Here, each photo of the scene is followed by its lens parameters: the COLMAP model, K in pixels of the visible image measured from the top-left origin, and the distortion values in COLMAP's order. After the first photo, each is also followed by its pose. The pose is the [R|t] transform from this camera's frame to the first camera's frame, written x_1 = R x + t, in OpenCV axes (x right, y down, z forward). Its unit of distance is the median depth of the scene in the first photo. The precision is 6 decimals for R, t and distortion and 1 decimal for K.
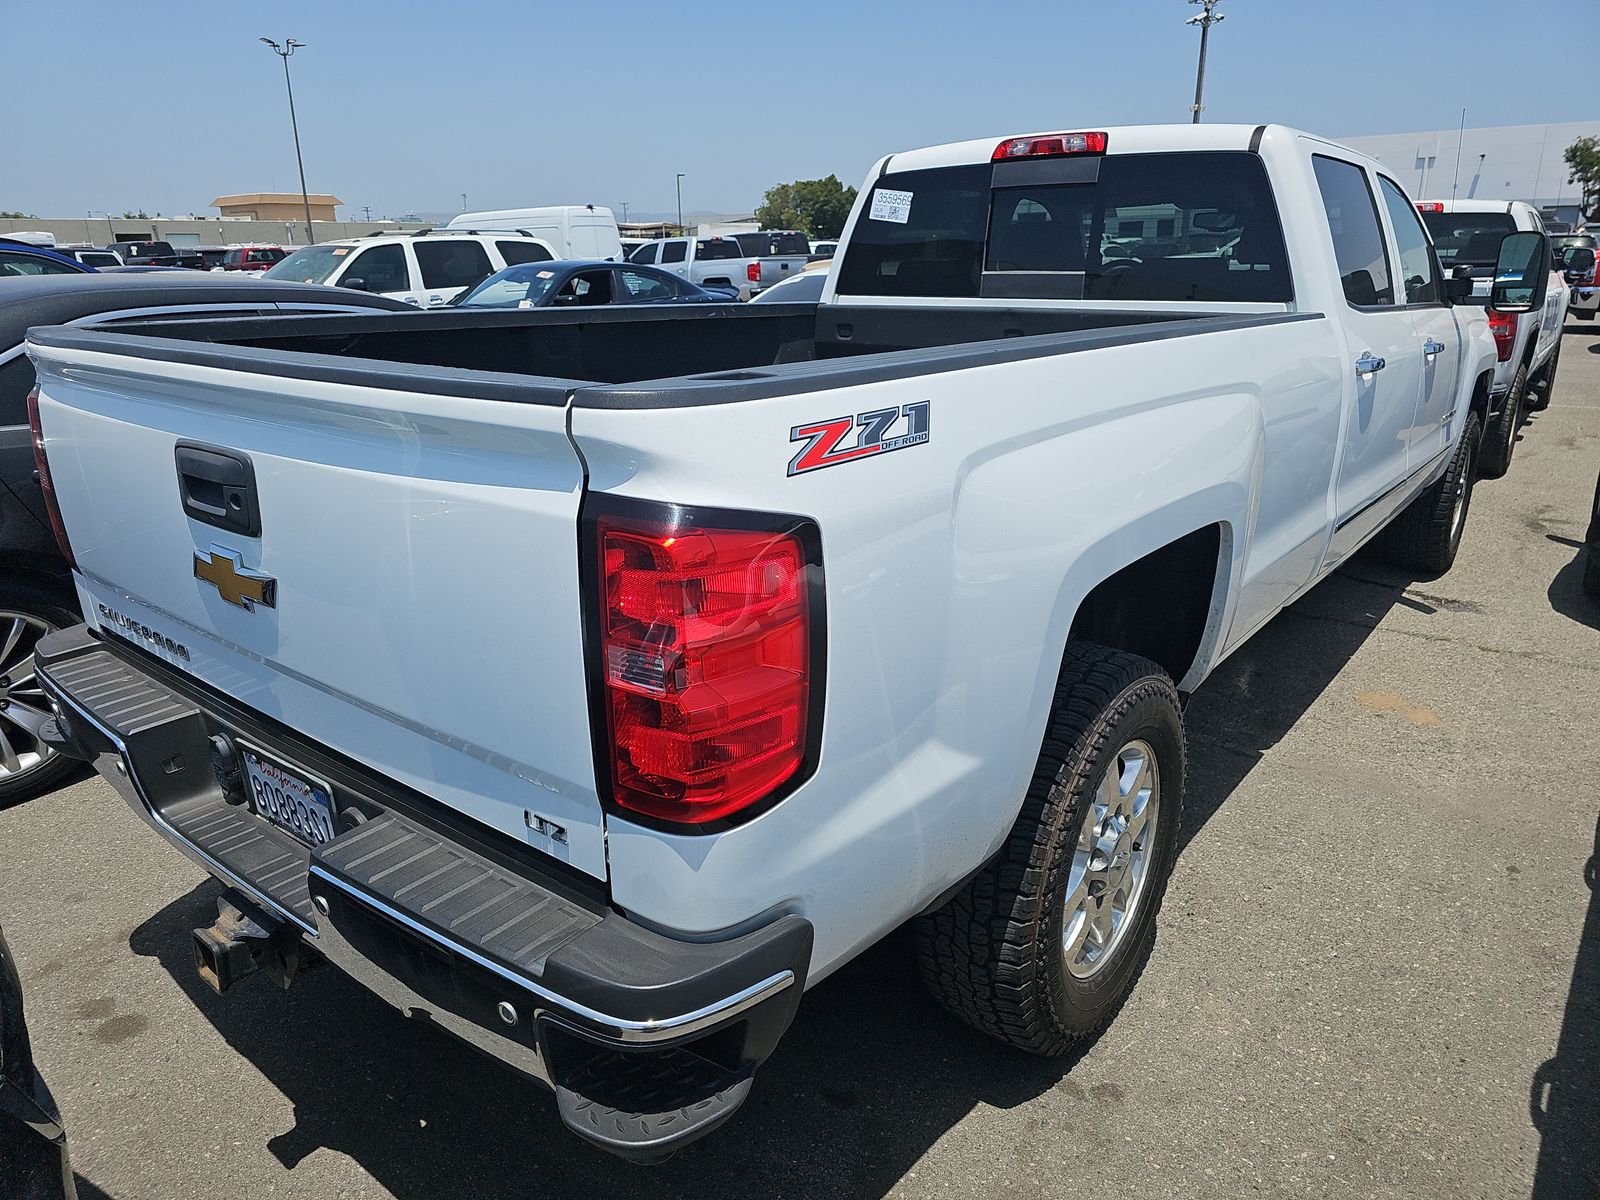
lens RADIAL K [[1053.5, 0, 798.5], [0, 1053.5, 588.1], [0, 0, 1]] dist [0.049543, -0.042548]
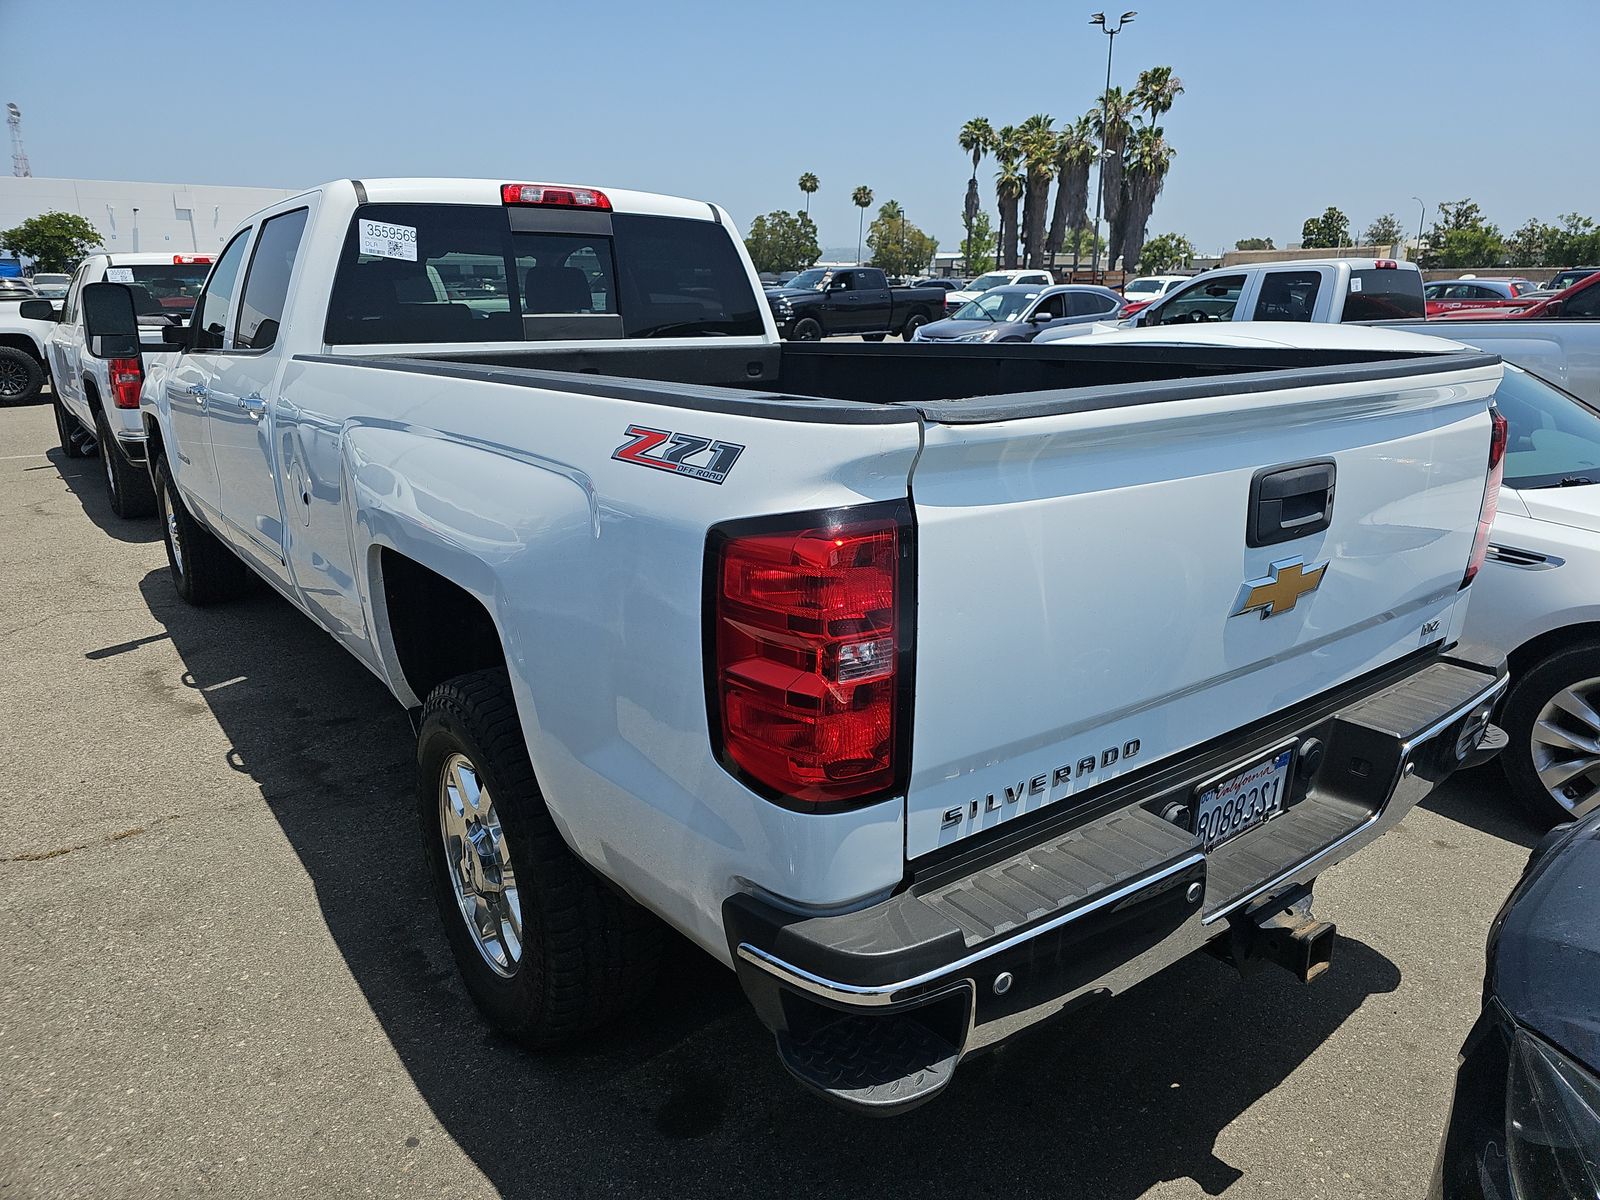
lens RADIAL K [[1053.5, 0, 798.5], [0, 1053.5, 588.1], [0, 0, 1]] dist [0.049543, -0.042548]
pose [[0.253231, -0.248961, 0.934822, -0.769498], [0.292461, 0.940804, 0.171330, -0.154552], [-0.922139, 0.230013, 0.311052, 0.521339]]
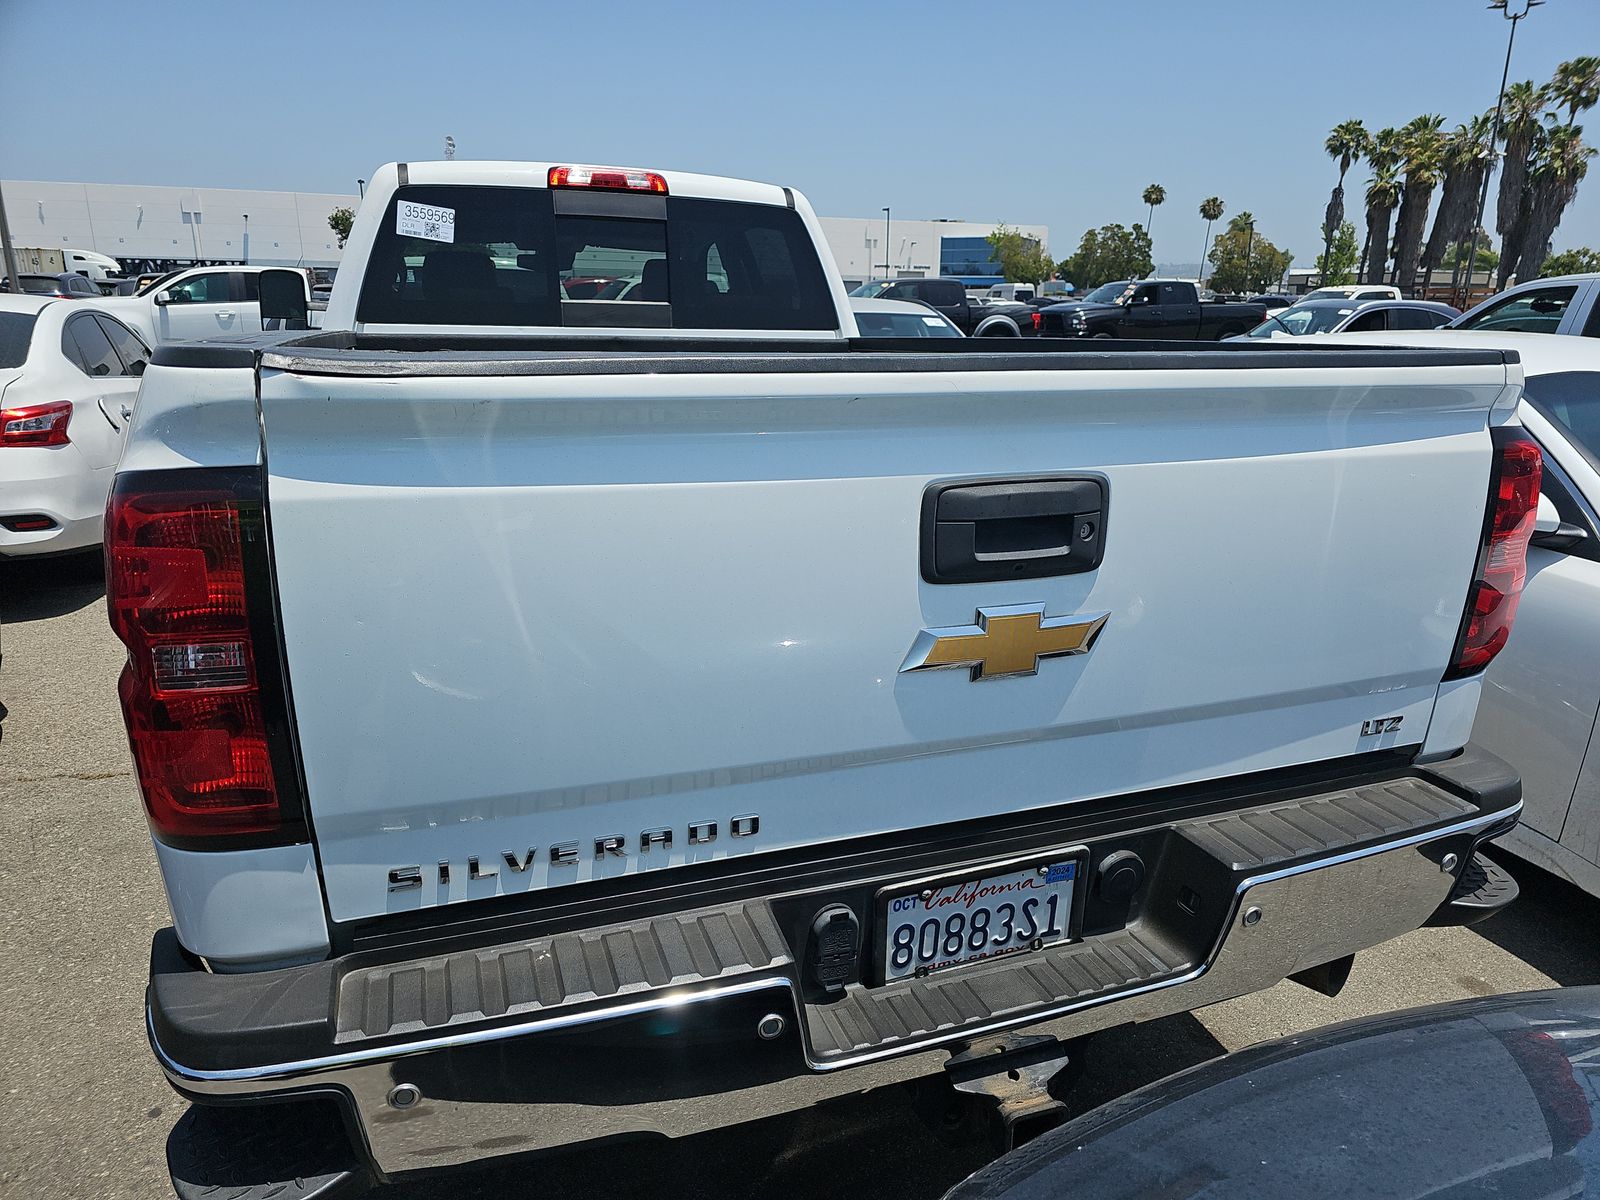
lens RADIAL K [[1044.2, 0, 807.4], [0, 1044.2, 606.5], [0, 0, 1]] dist [0.048442, -0.039182]
pose [[0.521394, -0.215296, 0.825709, -0.583222], [0.238074, 0.965926, 0.101524, -0.069705], [-0.819432, 0.143646, 0.554884, 0.321110]]
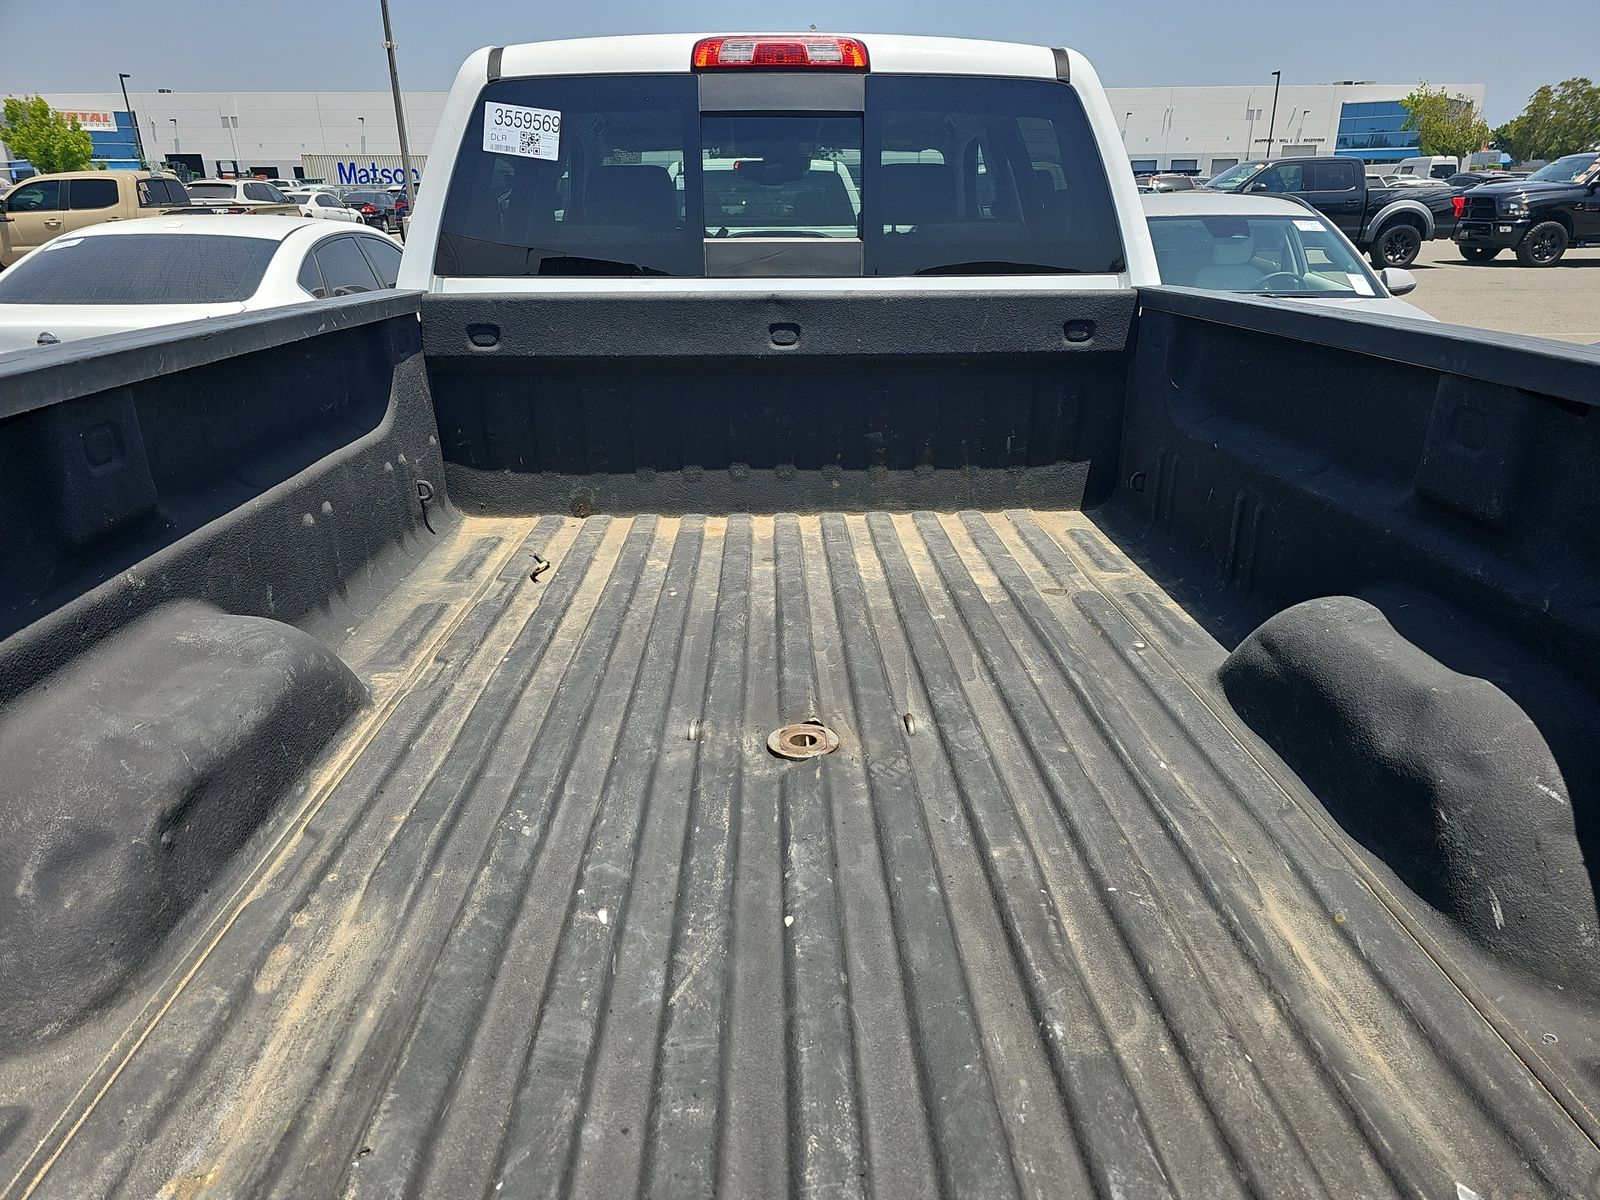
lens RADIAL K [[1044.2, 0, 807.4], [0, 1044.2, 606.5], [0, 0, 1]] dist [0.048442, -0.039182]
pose [[0.757768, -0.231344, 0.610138, -0.249508], [0.194502, 0.972617, 0.127219, -0.143417], [-0.622862, 0.022271, 0.782015, 0.442959]]
